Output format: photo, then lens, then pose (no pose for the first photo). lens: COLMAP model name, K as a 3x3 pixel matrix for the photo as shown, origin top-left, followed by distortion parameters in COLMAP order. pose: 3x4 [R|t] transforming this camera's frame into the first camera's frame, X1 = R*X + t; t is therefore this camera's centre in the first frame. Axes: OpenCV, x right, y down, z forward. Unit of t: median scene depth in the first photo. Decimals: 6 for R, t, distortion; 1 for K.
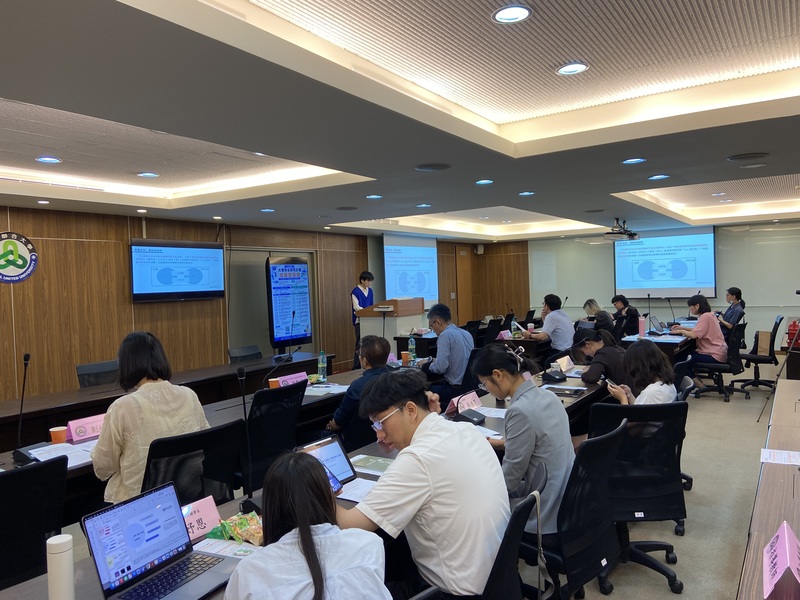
lens RADIAL K [[602.2, 0, 400.0], [0, 602.2, 300.0], [0, 0, 1]] dist [-0.032564, -0.001279]
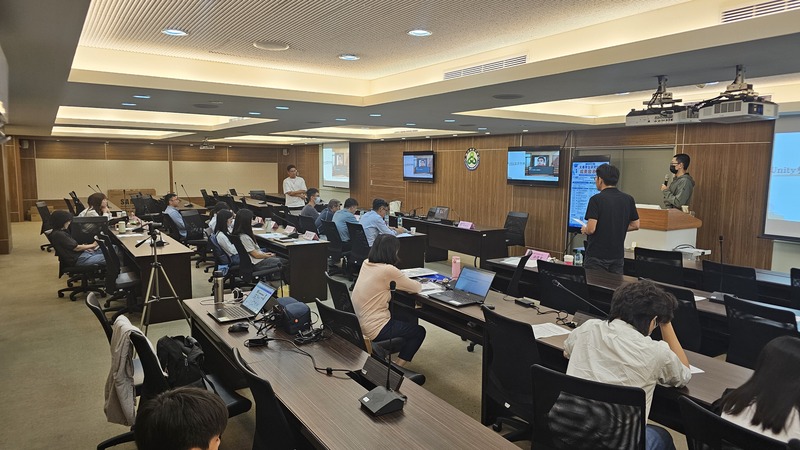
lens RADIAL K [[502.9, 0, 400.0], [0, 502.9, 225.0], [0, 0, 1]] dist [-0.084237, -0.000075]
pose [[-0.449663, 0.127328, -0.884076, 0.869194], [-0.028232, 0.987267, 0.156549, -0.084879], [0.892752, 0.095353, -0.440342, 1.191181]]
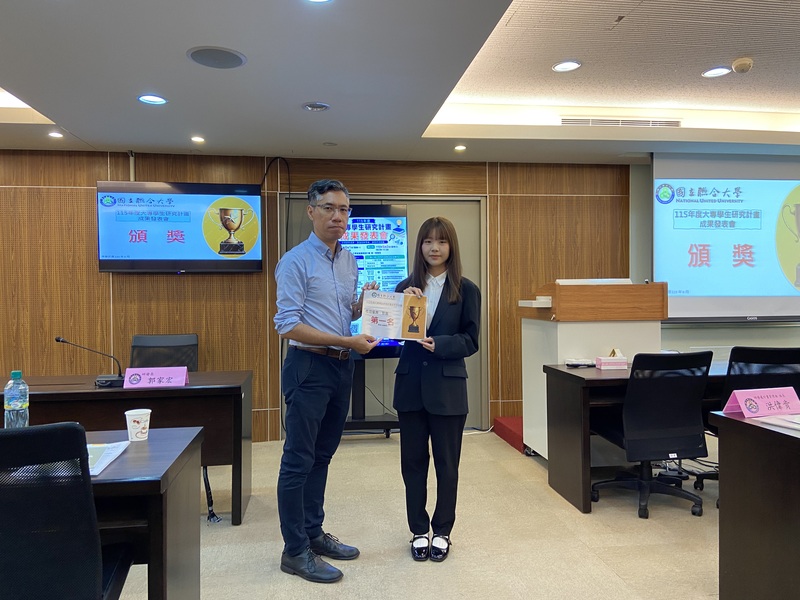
lens RADIAL K [[606.9, 0, 400.0], [0, 606.9, 300.0], [0, 0, 1]] dist [0.046819, -0.002670]
pose [[0.648000, 0.041509, -0.760508, 0.299602], [-0.038772, 0.999017, 0.021491, 0.007076], [0.760653, 0.015560, 0.648972, 0.688122]]
